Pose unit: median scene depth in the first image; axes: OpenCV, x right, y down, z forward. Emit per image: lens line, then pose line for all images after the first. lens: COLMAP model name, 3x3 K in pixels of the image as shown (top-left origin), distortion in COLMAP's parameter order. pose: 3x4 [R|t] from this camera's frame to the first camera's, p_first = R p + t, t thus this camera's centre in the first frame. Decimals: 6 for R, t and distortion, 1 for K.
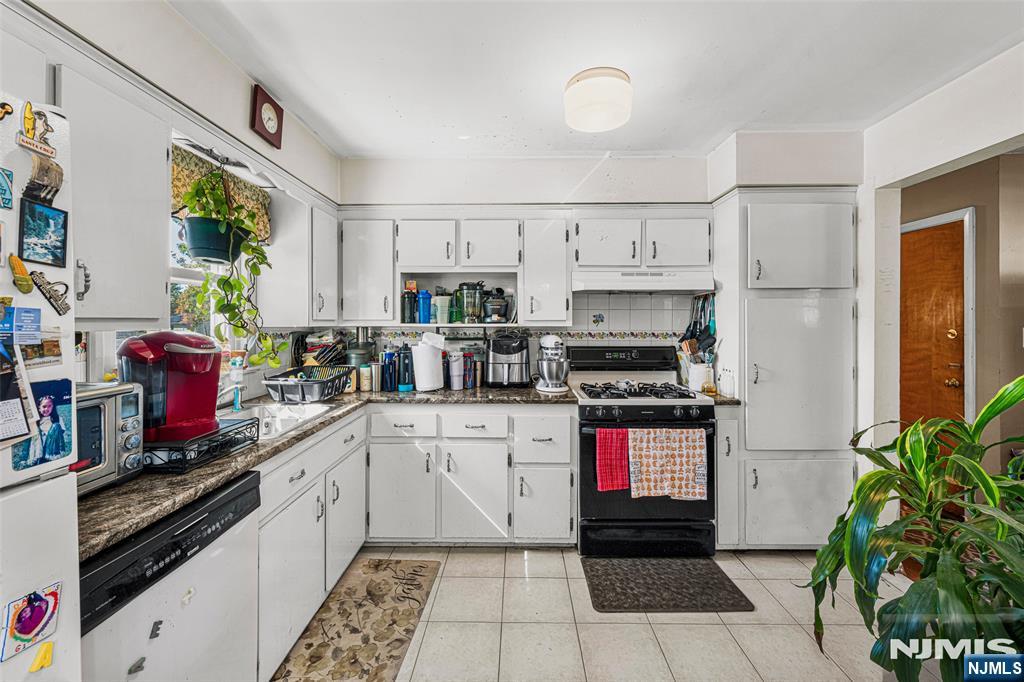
lens RADIAL K [[425.2, 0, 507.5], [0, 425.2, 322.8], [0, 0, 1]] dist [0.001409, 0.000089]
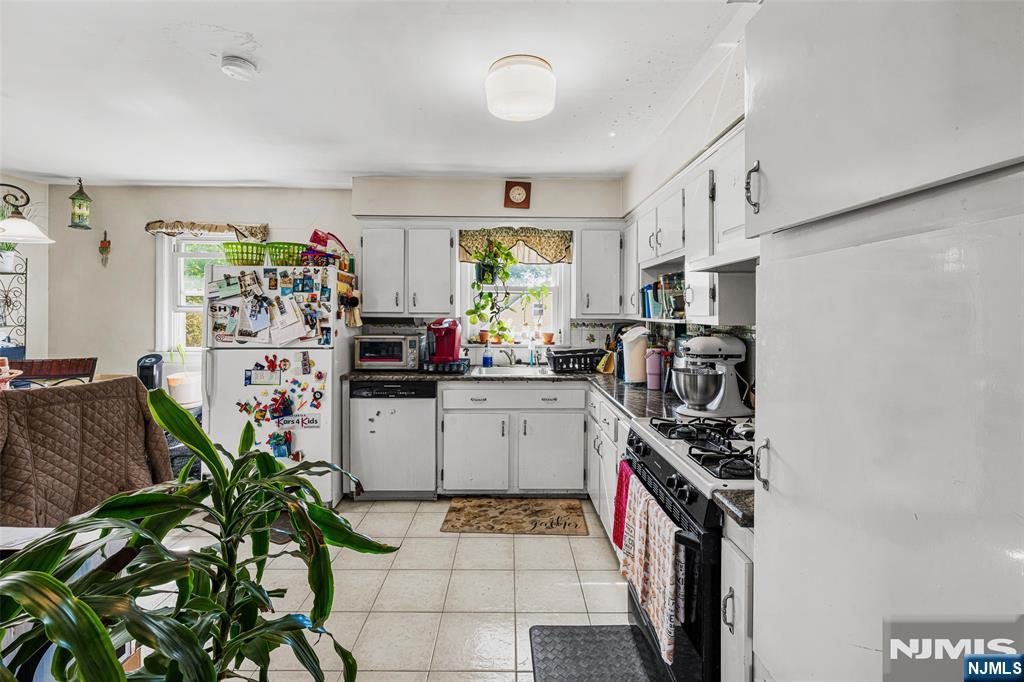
lens RADIAL K [[425.2, 0, 507.9], [0, 425.2, 312.4], [0, 0, 1]] dist [0.001409, 0.000089]
pose [[0.021463, -0.006539, -0.999748, 1.338942], [-0.006228, 0.999958, -0.006674, -0.000322], [0.999750, 0.006369, 0.021421, 1.095422]]
